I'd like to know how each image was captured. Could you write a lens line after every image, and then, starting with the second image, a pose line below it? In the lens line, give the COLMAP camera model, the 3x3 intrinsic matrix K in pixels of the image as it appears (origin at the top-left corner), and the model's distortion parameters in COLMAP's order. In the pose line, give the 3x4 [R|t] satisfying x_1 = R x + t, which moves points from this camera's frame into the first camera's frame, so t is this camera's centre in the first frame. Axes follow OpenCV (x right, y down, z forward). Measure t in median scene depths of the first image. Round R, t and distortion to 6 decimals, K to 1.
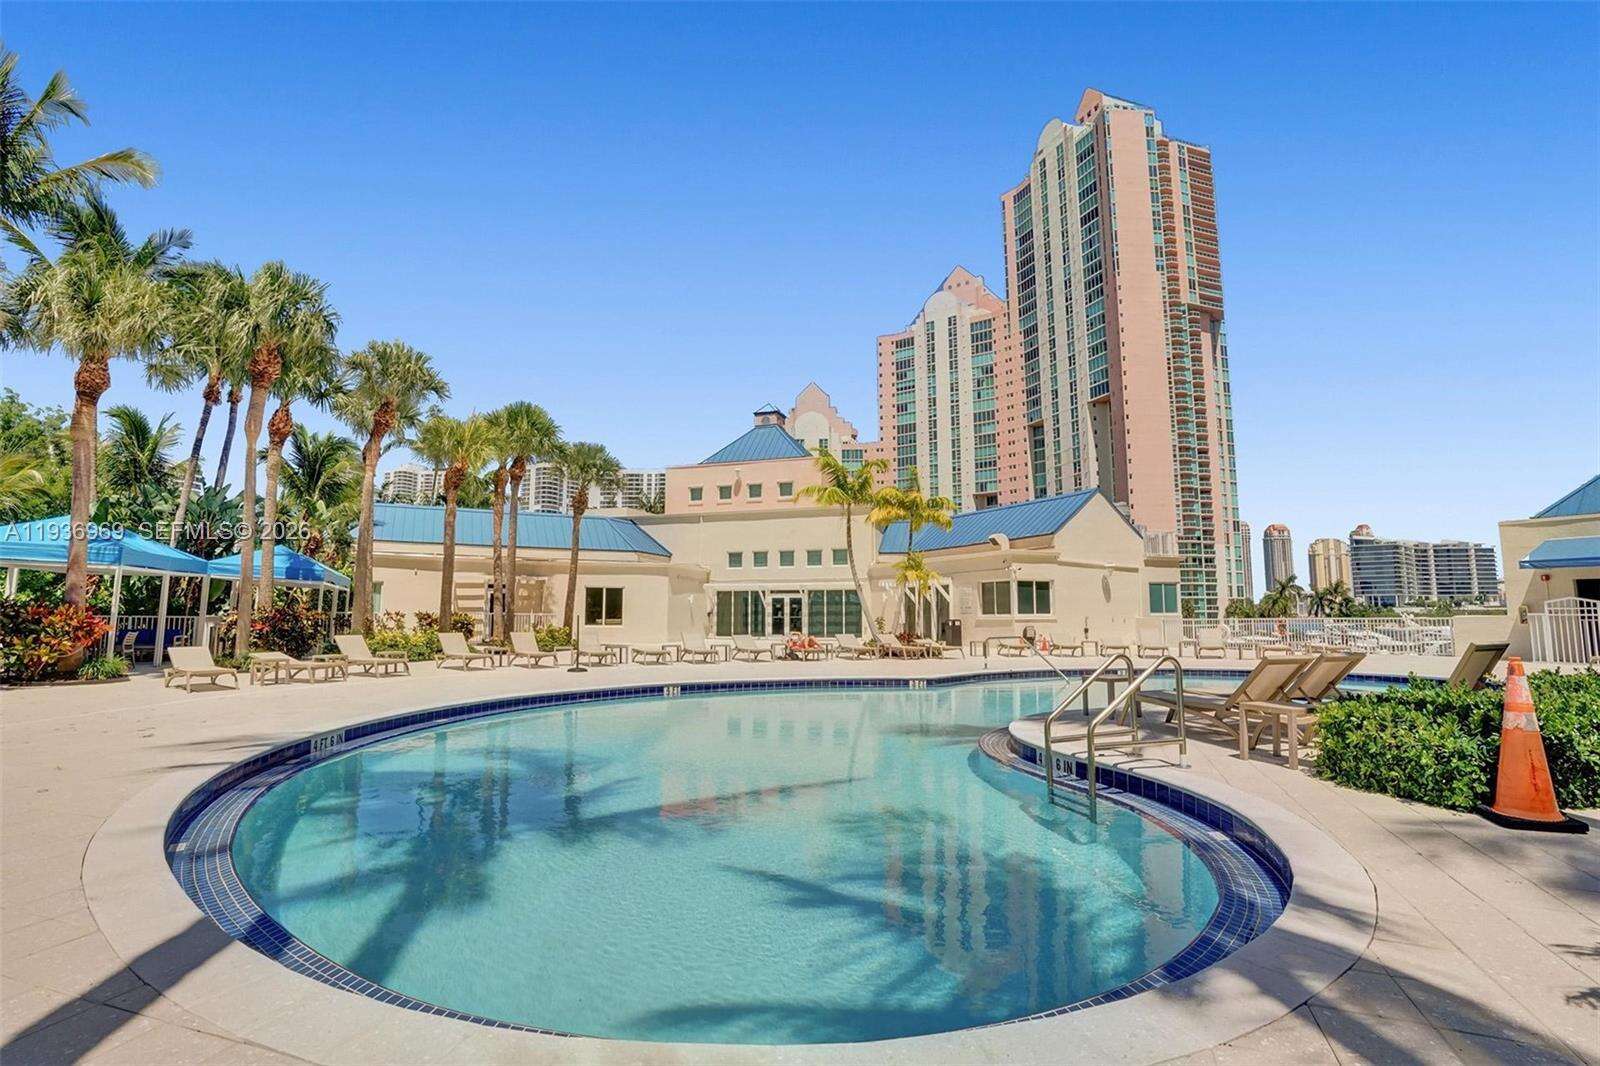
lens RADIAL K [[769.0, 0, 800.0], [0, 769.0, 533.0], [0, 0, 1]] dist [-0.062037, 0.024170]
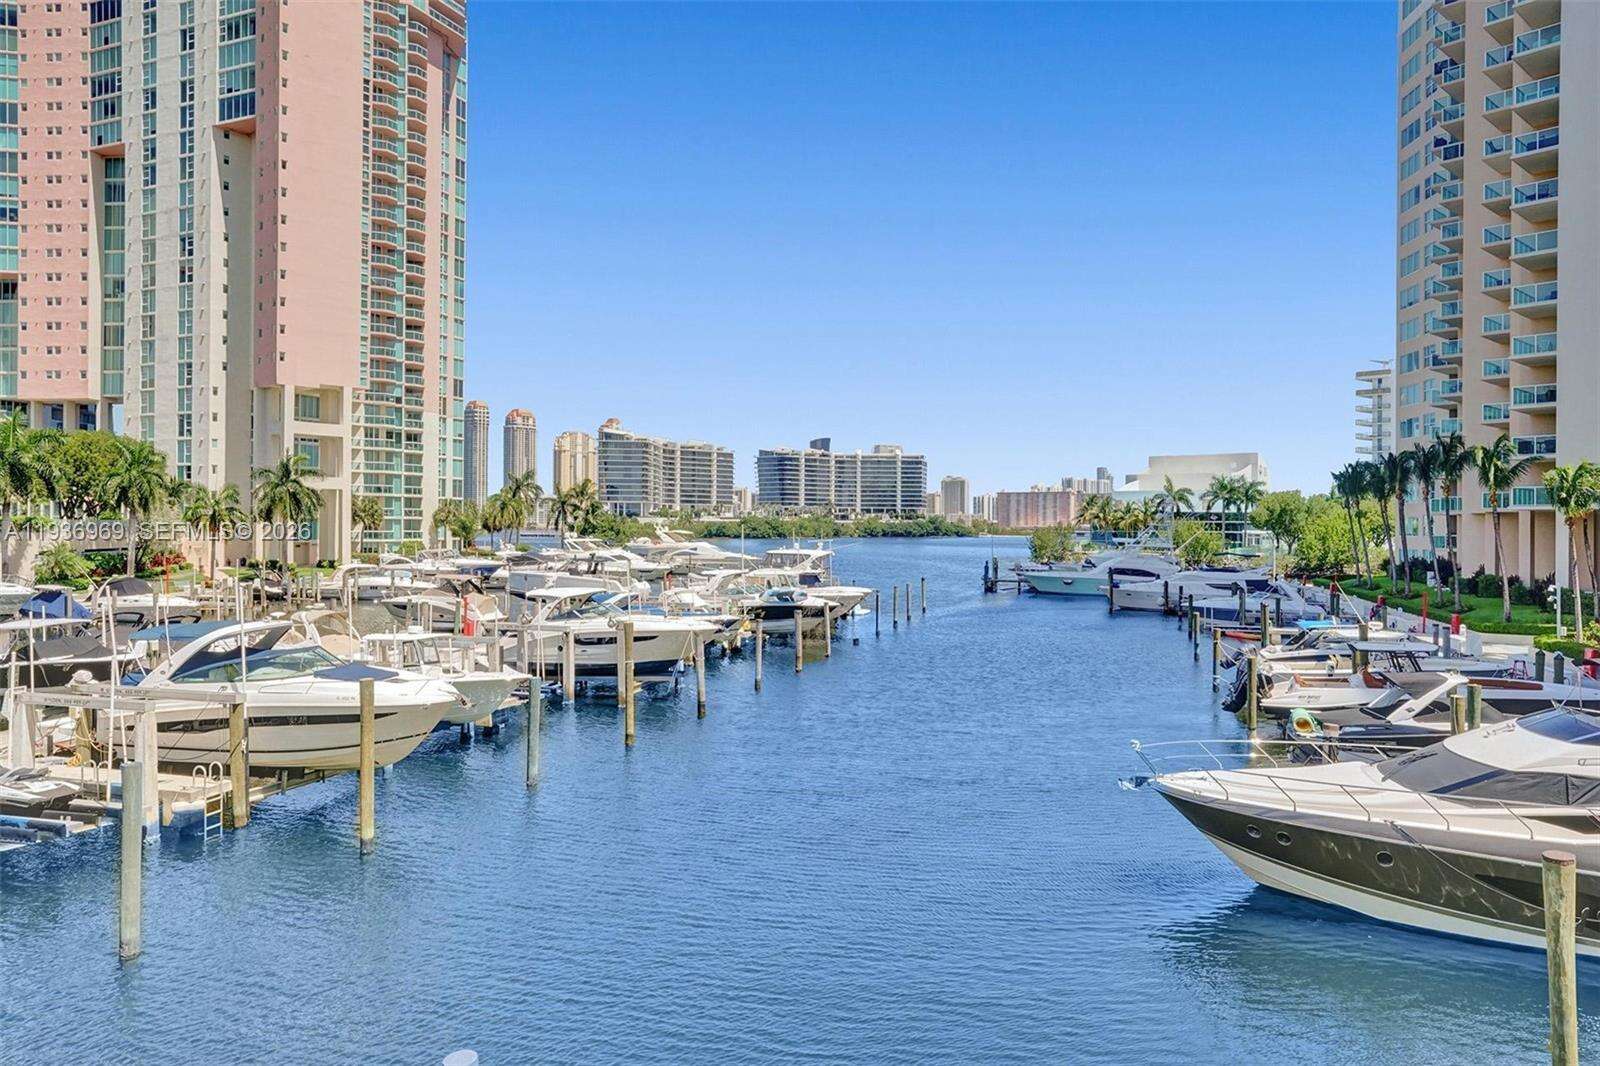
lens RADIAL K [[1076.4, 0, 800.0], [0, 1076.4, 533.0], [0, 0, 1]] dist [-0.080250, 0.075004]
pose [[0.680382, 0.000387, 0.732858, 0.106981], [-0.086796, 0.993004, 0.080057, 0.015796], [-0.727700, -0.118078, 0.675655, 0.153699]]
